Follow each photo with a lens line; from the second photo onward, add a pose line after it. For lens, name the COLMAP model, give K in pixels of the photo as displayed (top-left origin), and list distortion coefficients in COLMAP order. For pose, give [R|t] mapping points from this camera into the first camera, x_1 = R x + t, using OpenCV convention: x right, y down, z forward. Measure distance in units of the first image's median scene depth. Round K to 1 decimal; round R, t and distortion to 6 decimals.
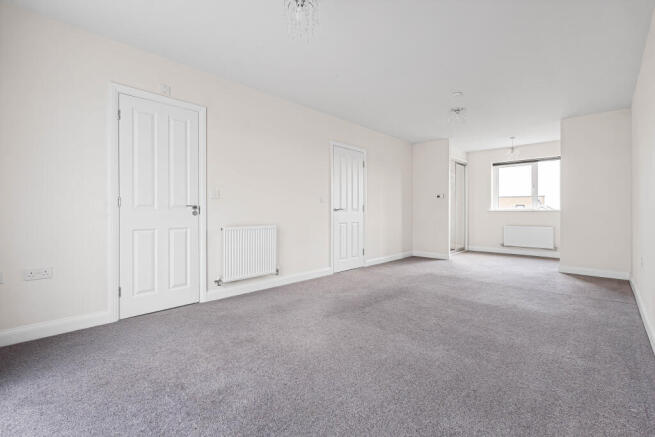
lens RADIAL K [[293.2, 0, 327.1], [0, 293.2, 210.6], [0, 0, 1]] dist [-0.002131, -0.000090]
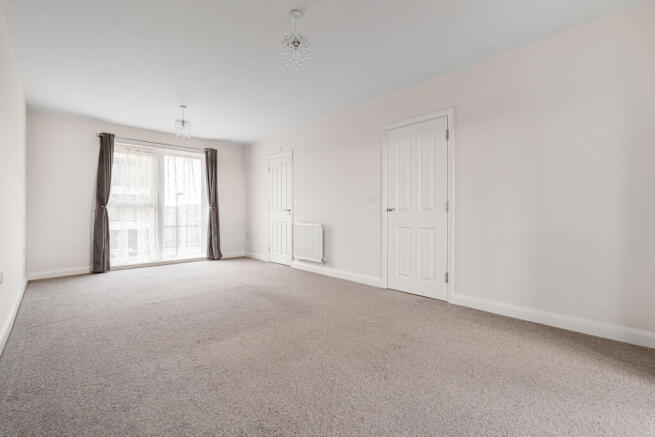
lens RADIAL K [[293.2, 0, 327.1], [0, 293.2, 210.6], [0, 0, 1]] dist [-0.002131, -0.000090]
pose [[-0.060820, -0.013040, -0.998064, 0.853371], [0.003623, 0.999905, -0.013285, 0.009843], [0.998142, -0.004424, -0.060767, 0.897730]]
